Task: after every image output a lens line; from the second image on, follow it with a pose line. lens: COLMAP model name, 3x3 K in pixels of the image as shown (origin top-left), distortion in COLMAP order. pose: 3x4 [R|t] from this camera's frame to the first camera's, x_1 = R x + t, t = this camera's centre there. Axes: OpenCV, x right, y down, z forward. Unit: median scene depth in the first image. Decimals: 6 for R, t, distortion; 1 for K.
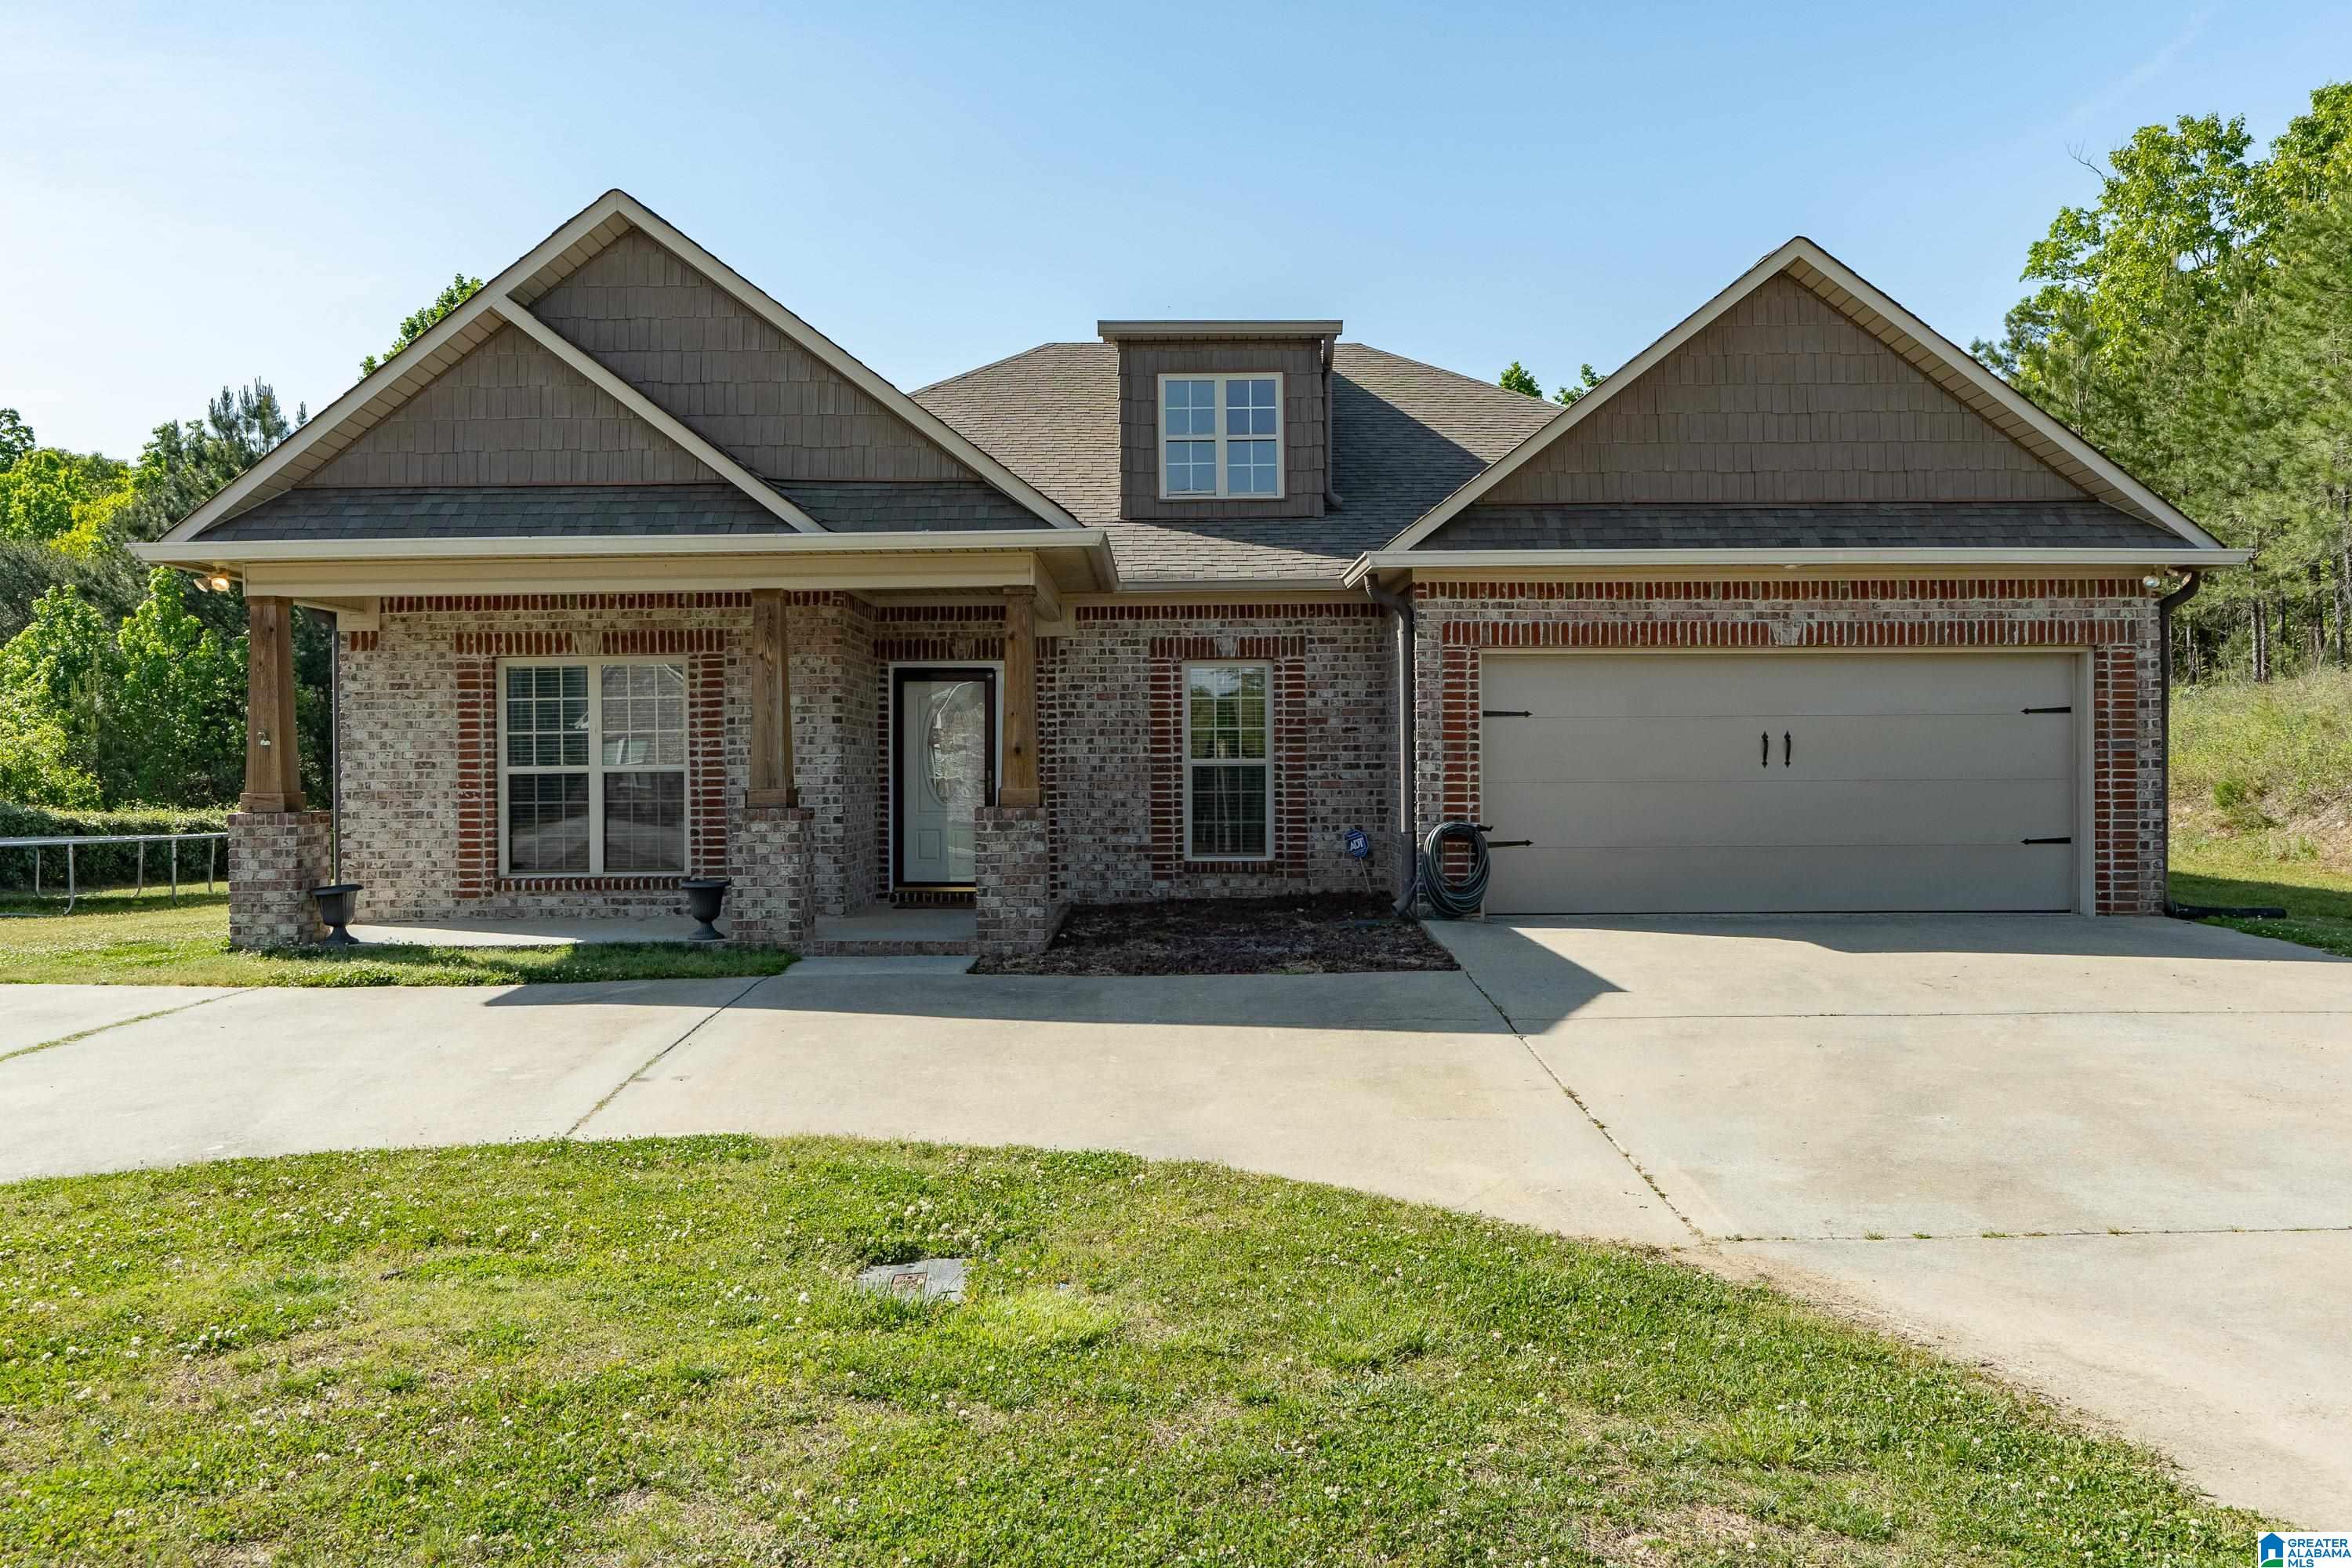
lens RADIAL K [[1687.1, 0, 1176.0], [0, 1687.1, 784.0], [0, 0, 1]] dist [-0.006244, -0.004935]
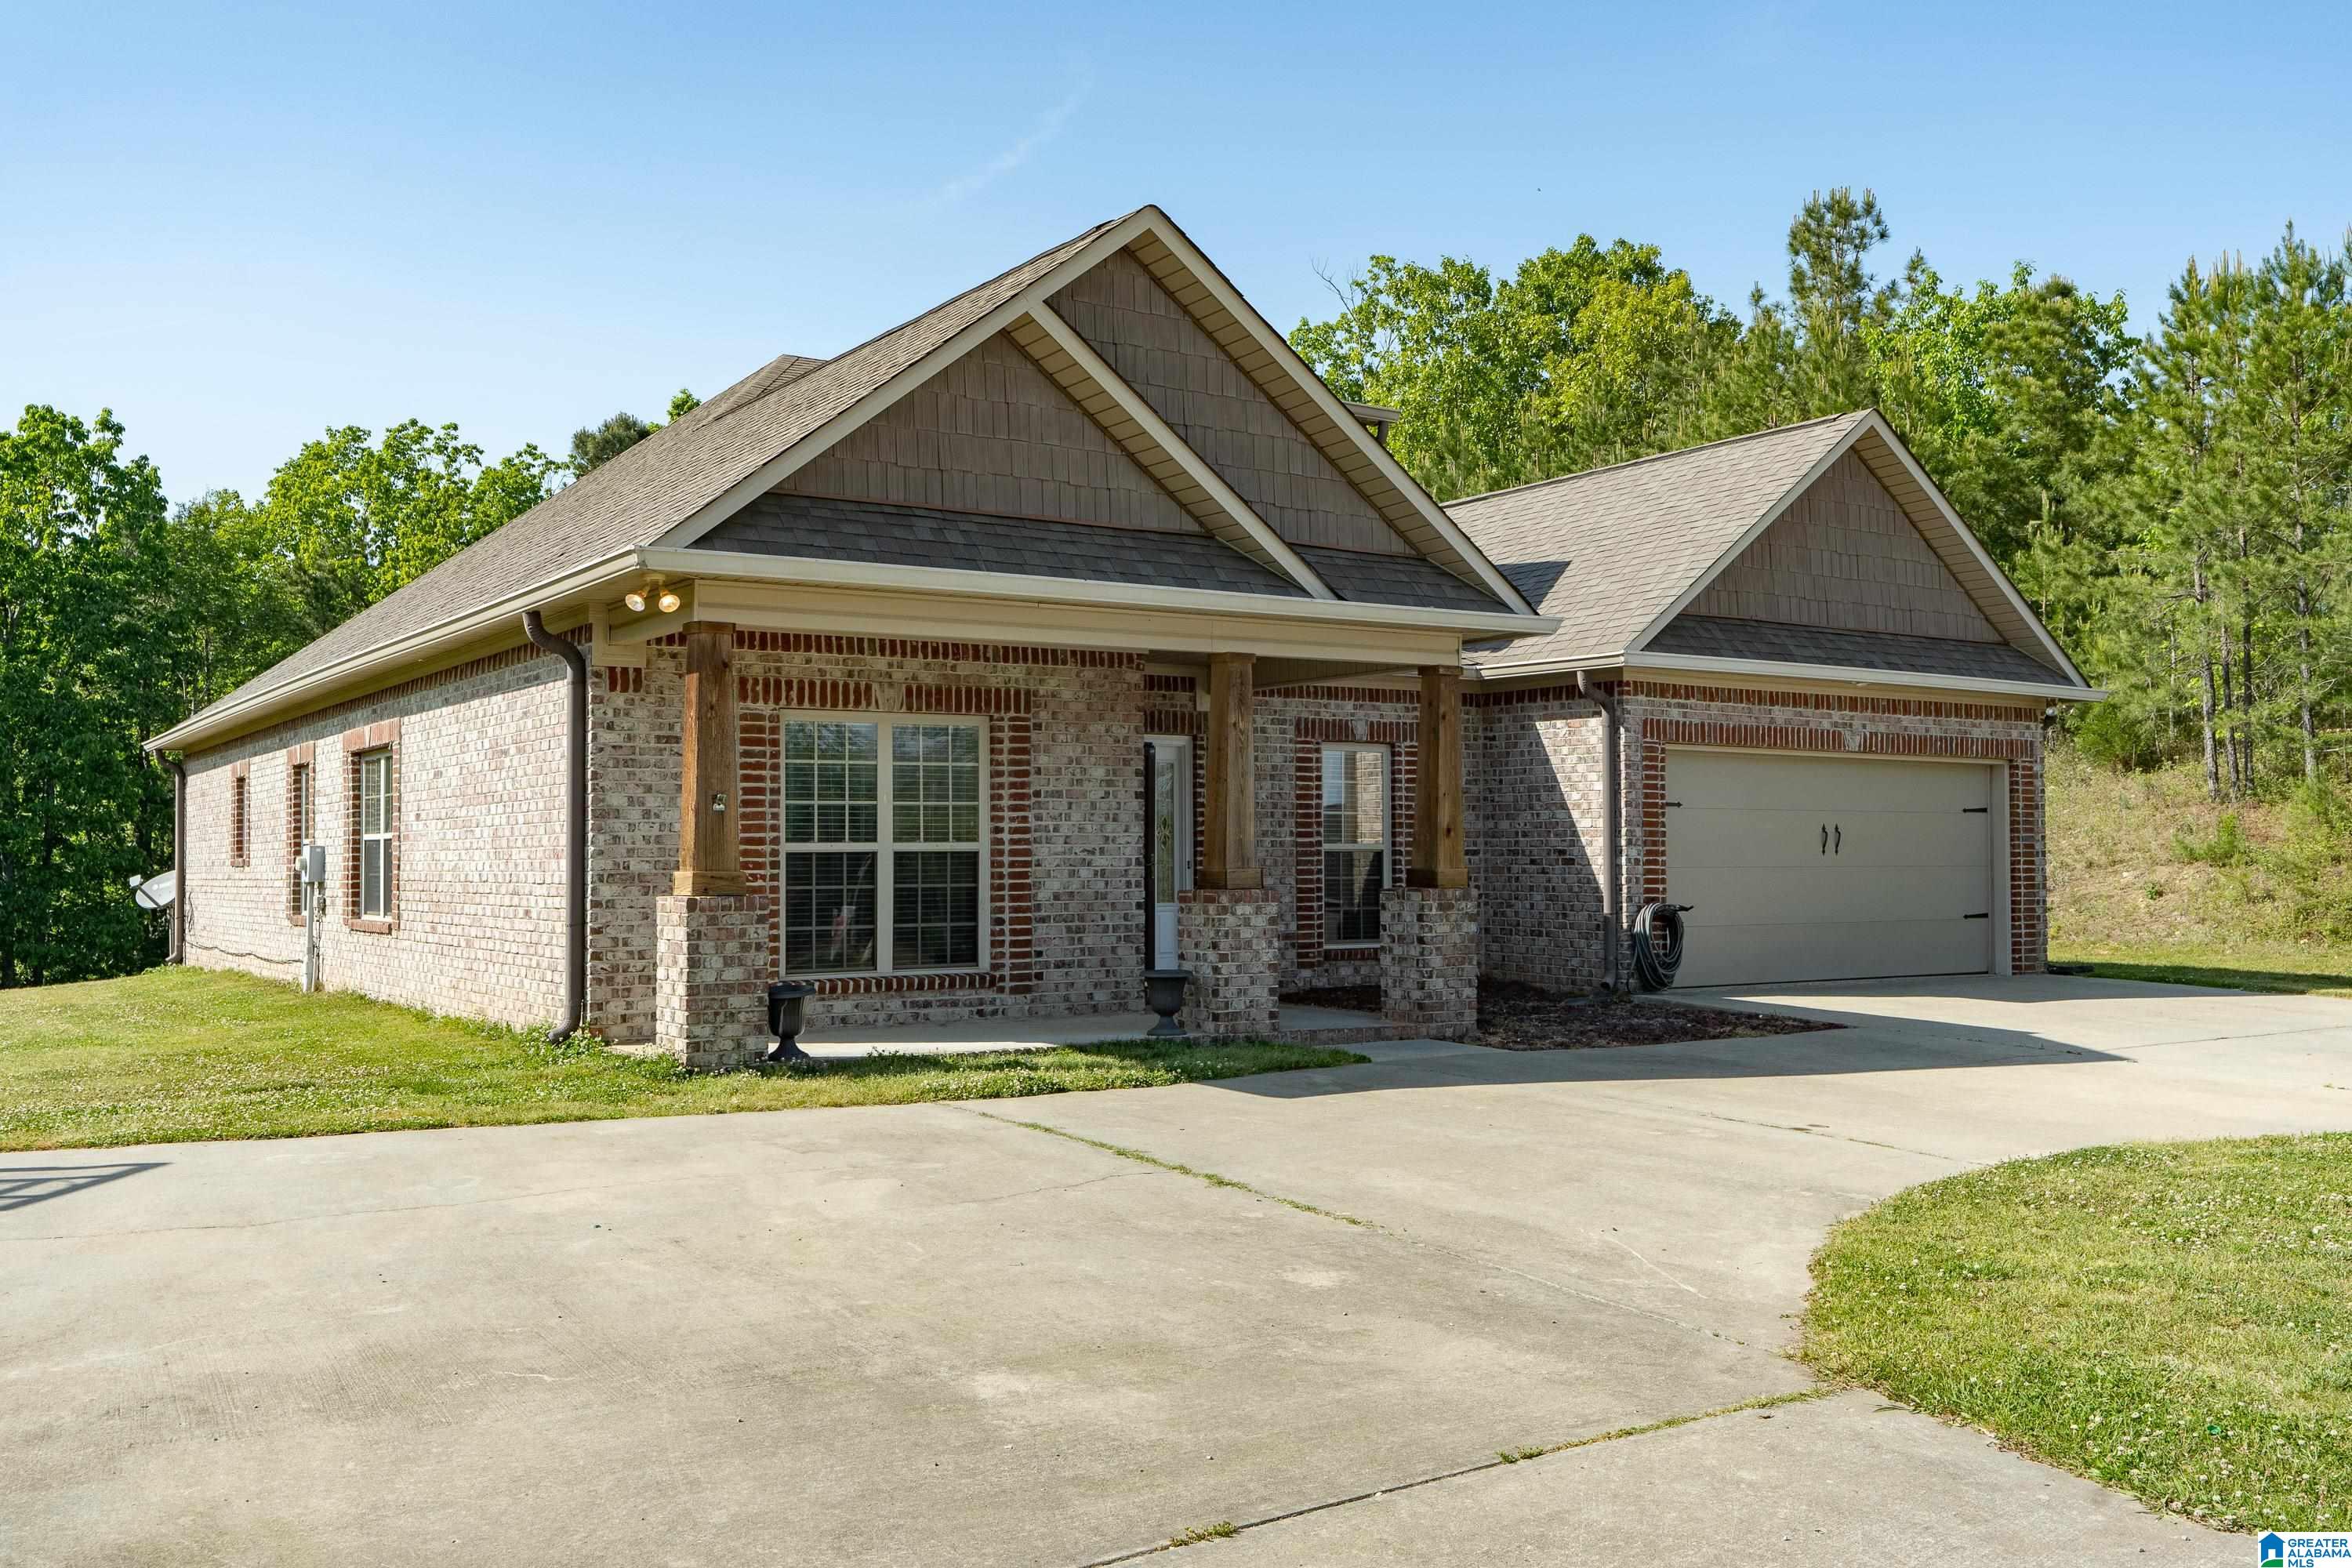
lens RADIAL K [[2032.7, 0, 1176.1], [0, 2032.7, 835.6], [0, 0, 1]] dist [-0.008433, 0.001735]
pose [[0.835556, 0.012611, 0.549261, -0.784783], [0.002761, 0.999628, -0.027151, 0.013359], [-0.549399, 0.024203, 0.835210, 0.076758]]
